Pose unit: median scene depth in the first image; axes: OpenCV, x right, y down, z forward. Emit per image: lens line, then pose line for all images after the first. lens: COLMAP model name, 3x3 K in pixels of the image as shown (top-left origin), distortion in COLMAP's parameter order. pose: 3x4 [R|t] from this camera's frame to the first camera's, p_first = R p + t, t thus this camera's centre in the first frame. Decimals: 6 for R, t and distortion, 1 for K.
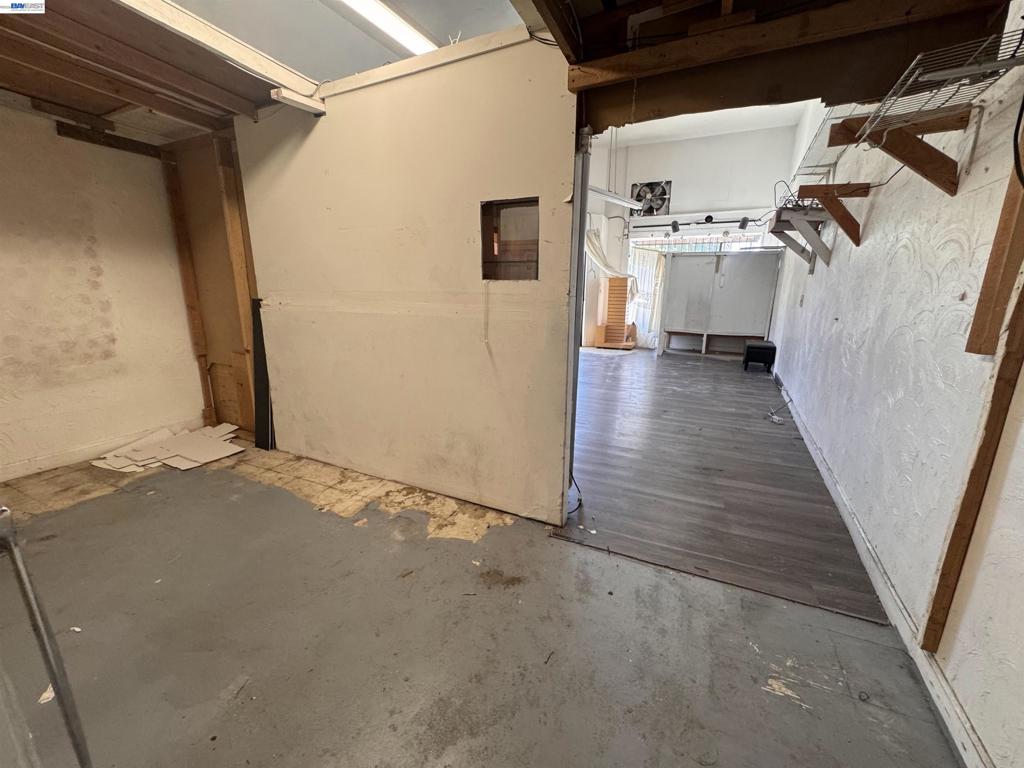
lens RADIAL K [[407.3, 0, 511.7], [0, 407.3, 383.0], [0, 0, 1]] dist [-0.002283, -0.000557]
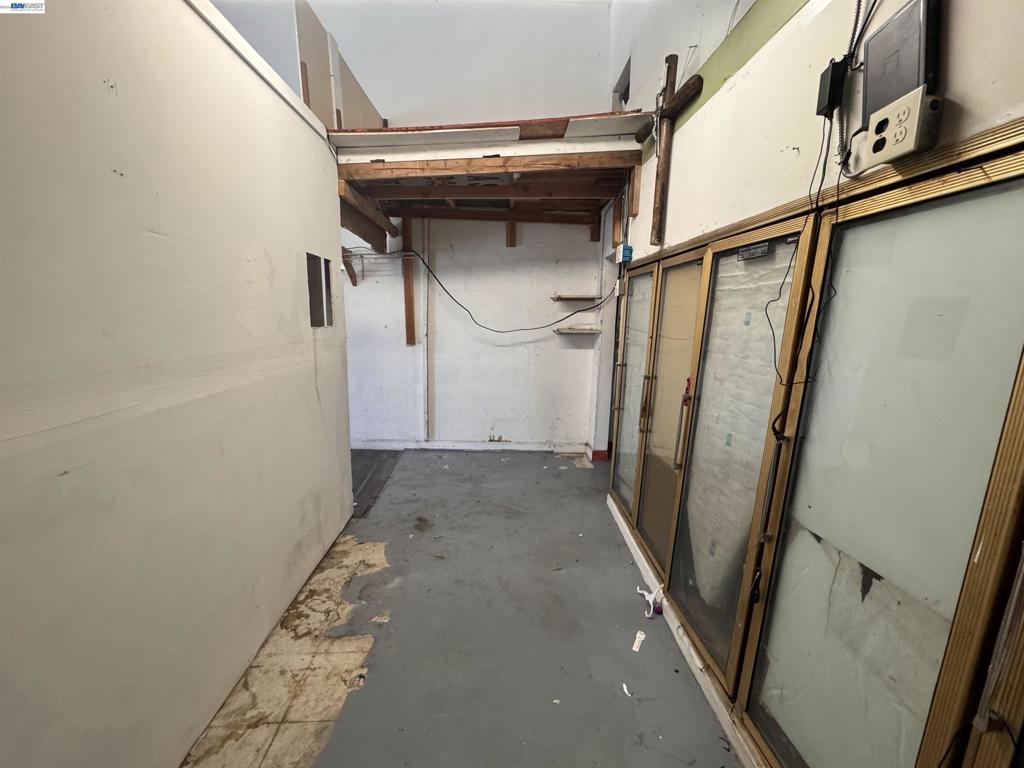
lens RADIAL K [[407.3, 0, 511.7], [0, 407.3, 383.0], [0, 0, 1]] dist [-0.002283, -0.000557]
pose [[-0.477385, -0.164912, 0.863080, -0.993993], [0.177427, 0.943907, 0.278494, -0.261382], [-0.860594, 0.286082, -0.421348, 0.857629]]
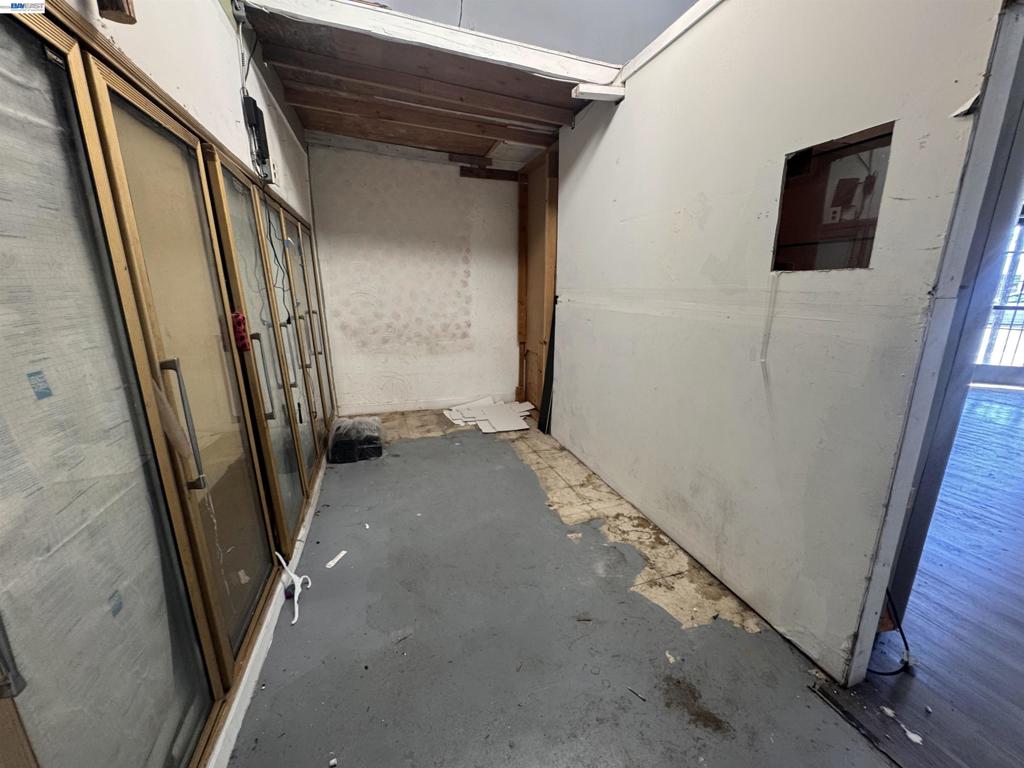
lens RADIAL K [[408.5, 0, 514.0], [0, 408.5, 382.4], [0, 0, 1]] dist [-0.000895, -0.000128]
pose [[0.695247, 0.162062, -0.700263, 0.114732], [-0.164716, 0.984246, 0.064248, -0.035116], [0.699643, 0.070676, 0.710988, 0.185138]]
